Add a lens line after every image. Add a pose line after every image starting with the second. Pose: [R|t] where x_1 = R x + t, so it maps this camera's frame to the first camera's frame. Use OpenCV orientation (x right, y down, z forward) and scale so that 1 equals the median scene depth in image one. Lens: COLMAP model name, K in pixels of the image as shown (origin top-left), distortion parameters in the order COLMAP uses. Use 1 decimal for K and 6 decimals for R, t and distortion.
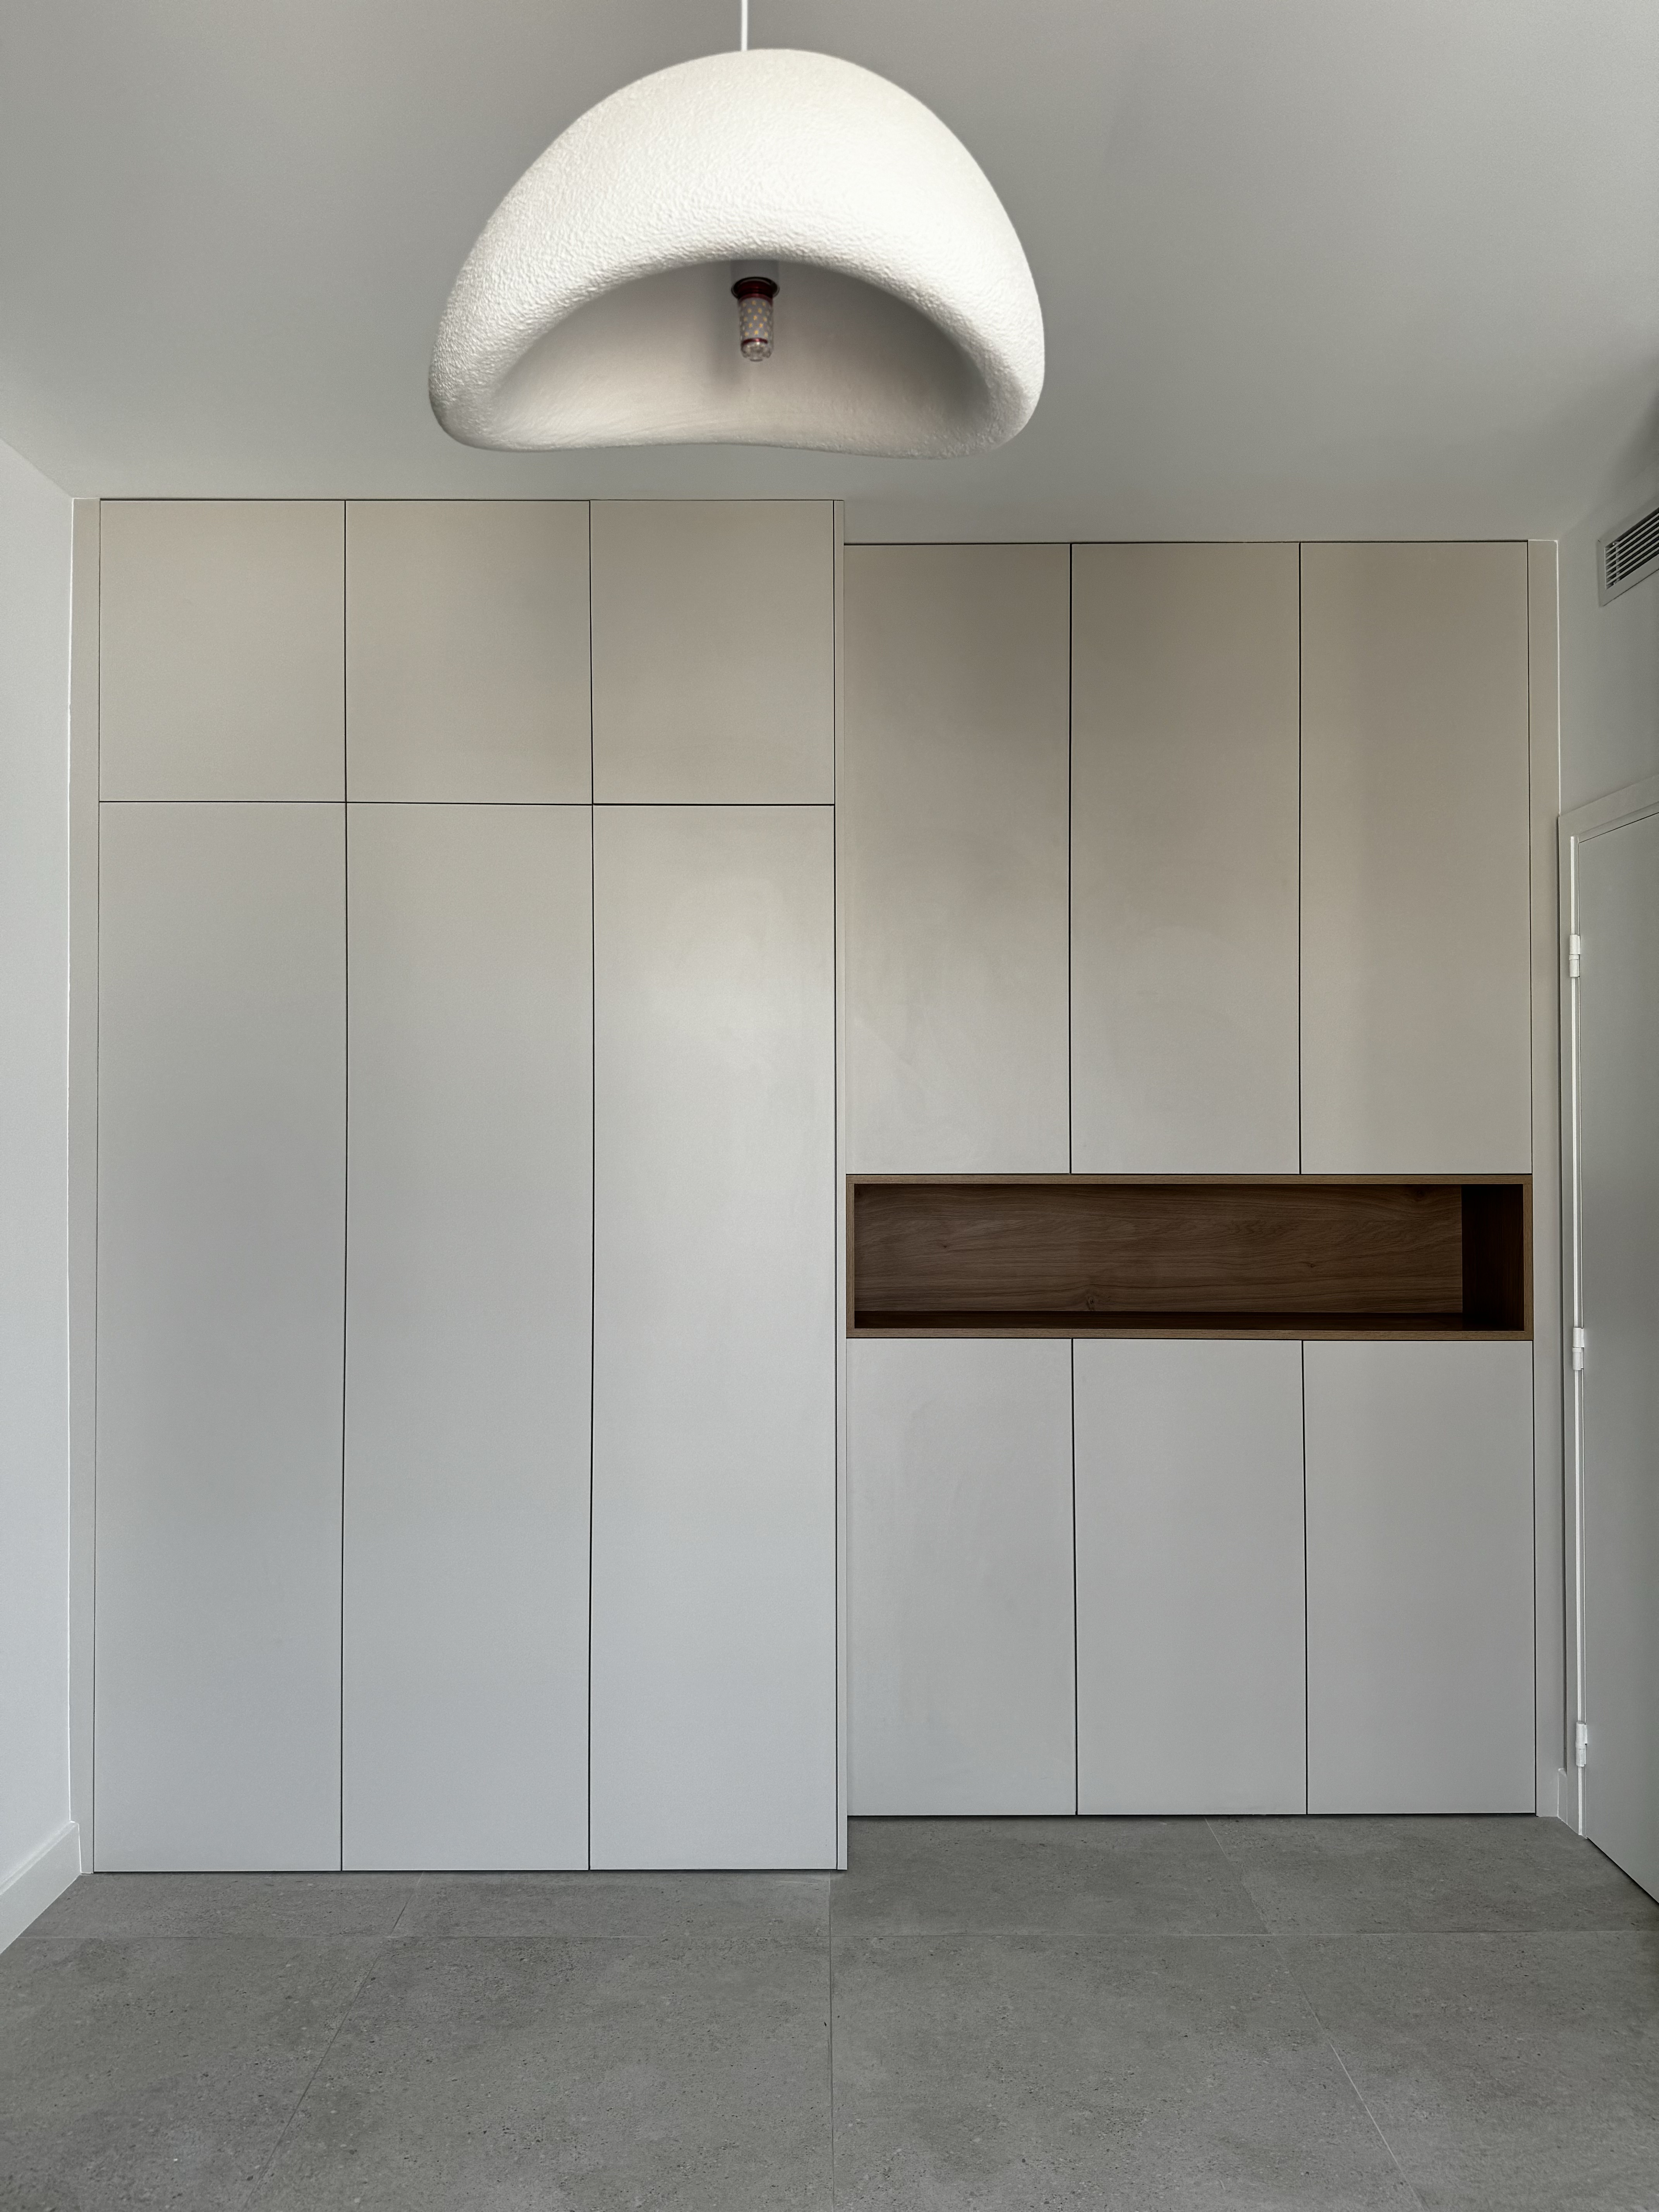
lens RADIAL K [[1572.7, 0, 830.4], [0, 1572.7, 1096.5], [0, 0, 1]] dist [0.023362, -0.014380]
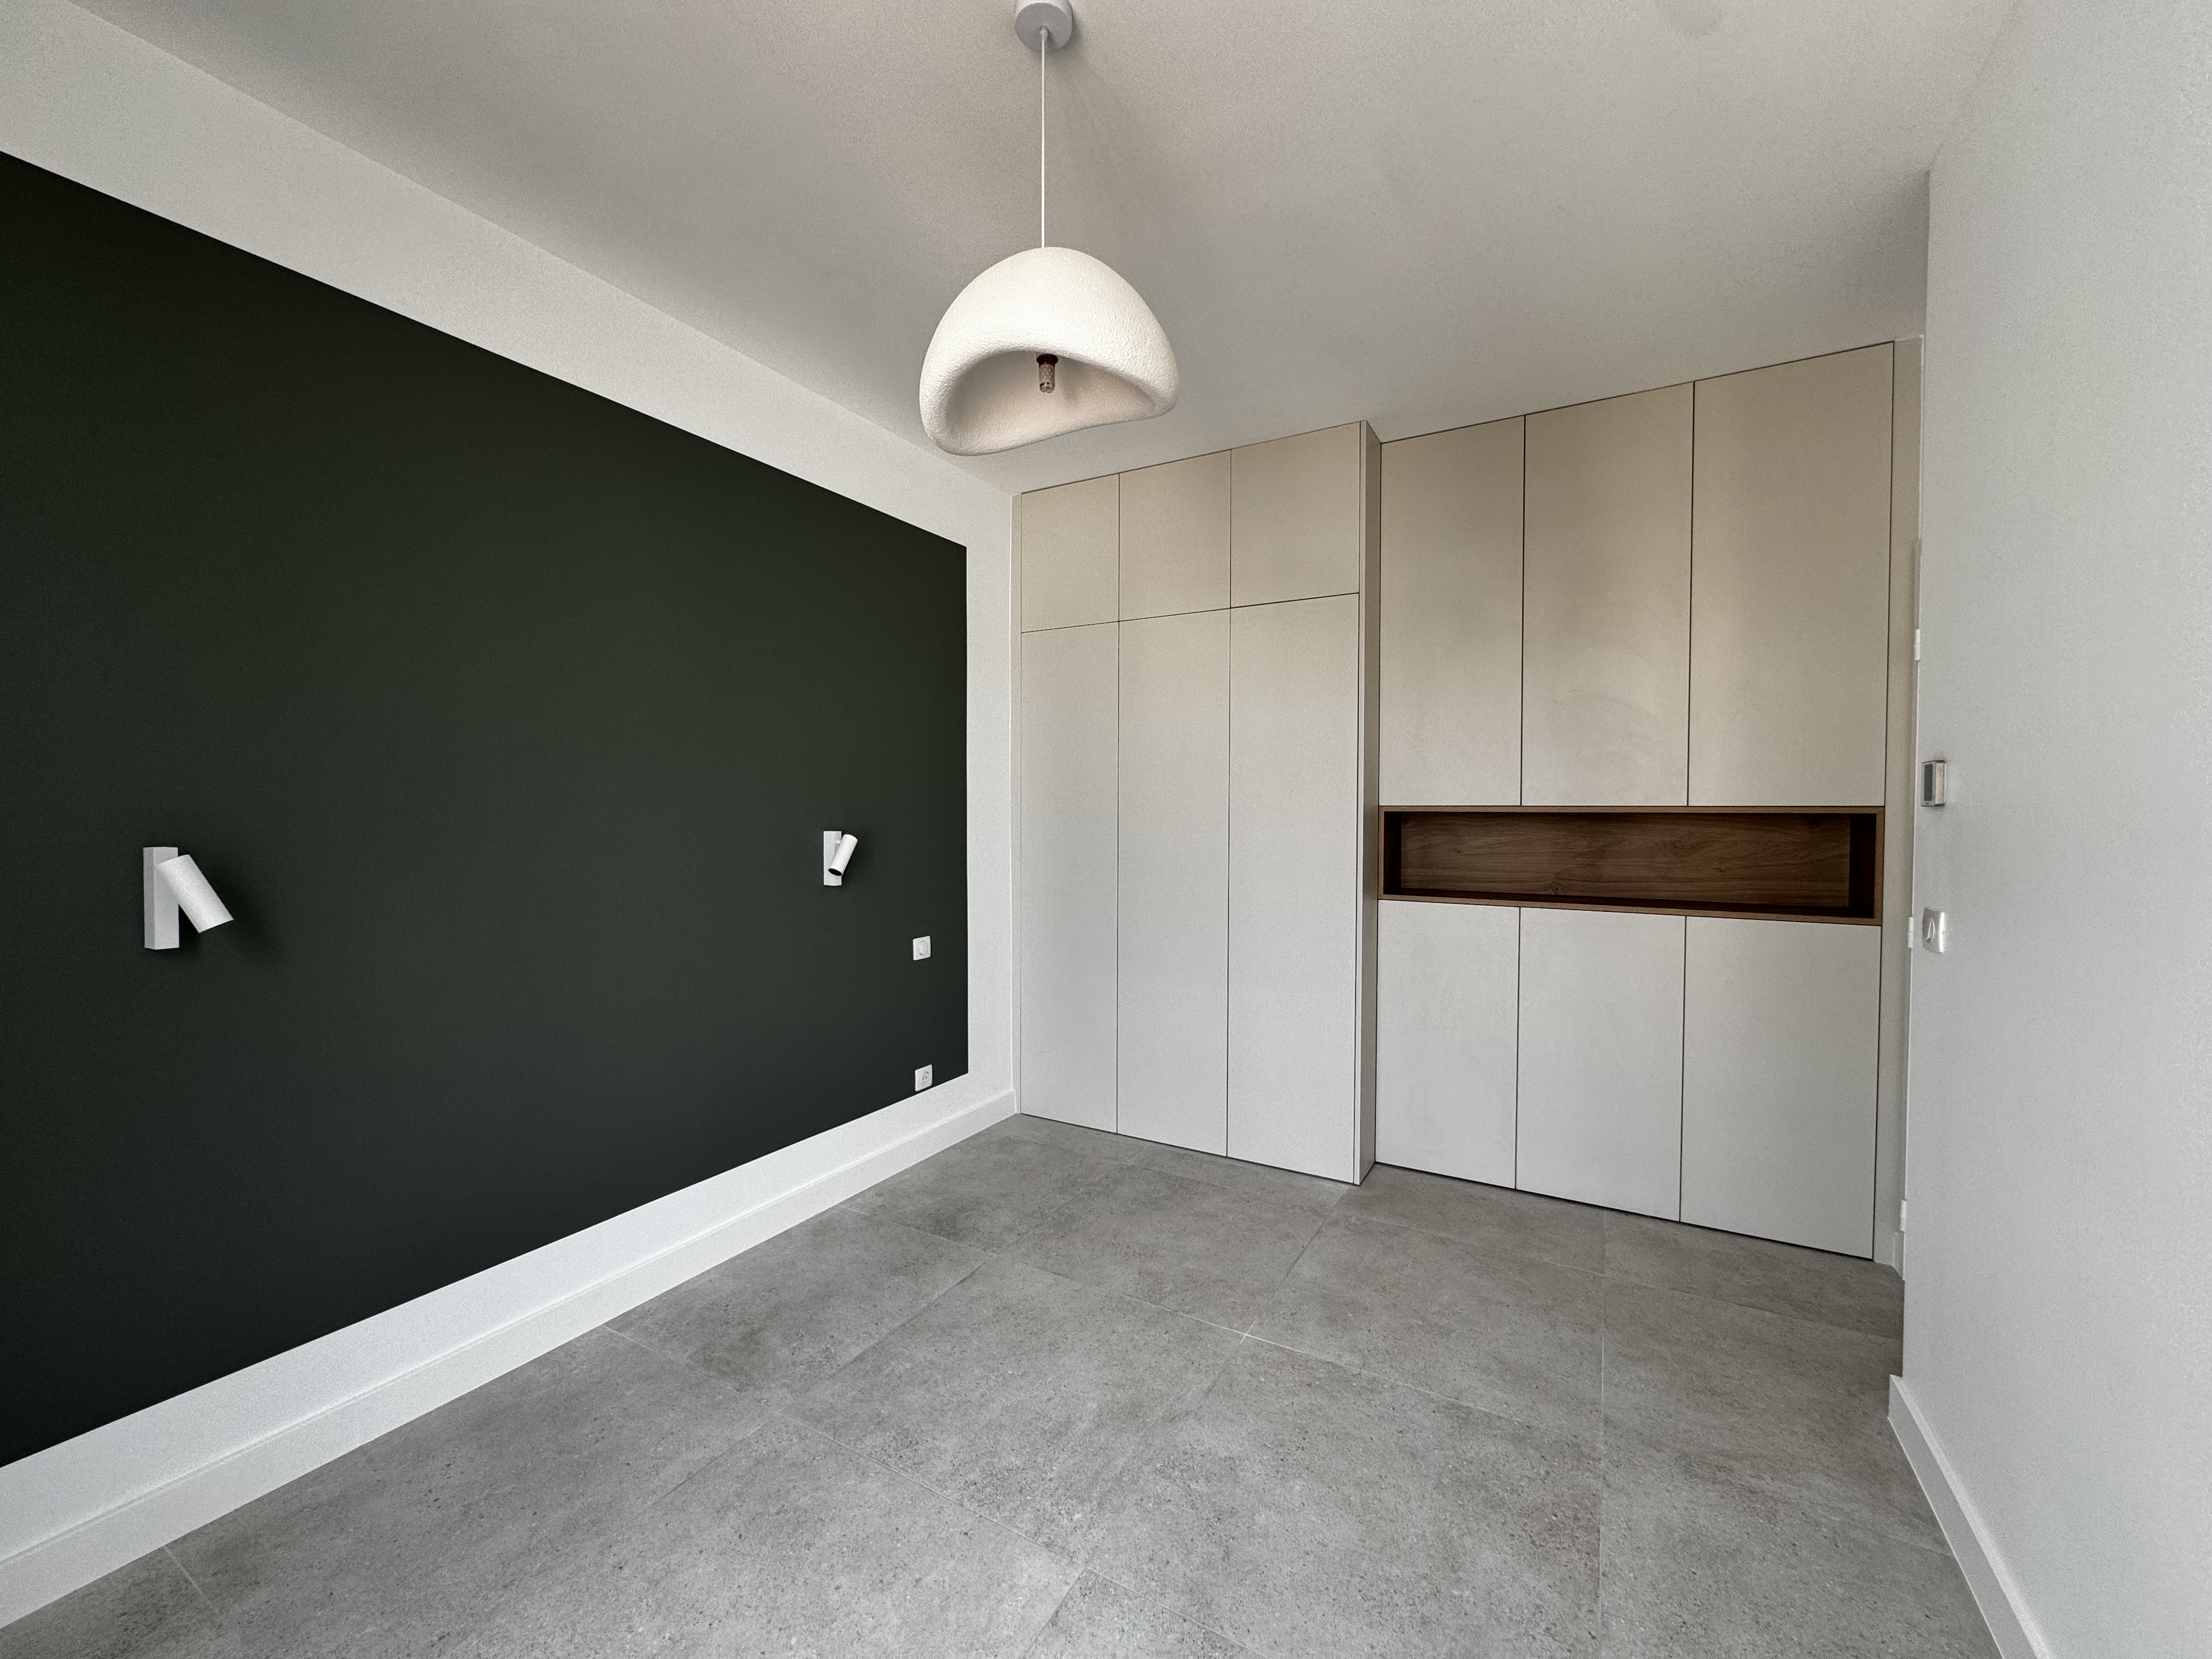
lens RADIAL K [[882.0, 0, 1111.2], [0, 882.0, 837.3], [0, 0, 1]] dist [0.019525, 0.000225]
pose [[0.868662, 0.017997, -0.495079, 0.253119], [0.010258, 0.998472, 0.054293, 0.028122], [0.495300, -0.052241, 0.867150, -0.009306]]
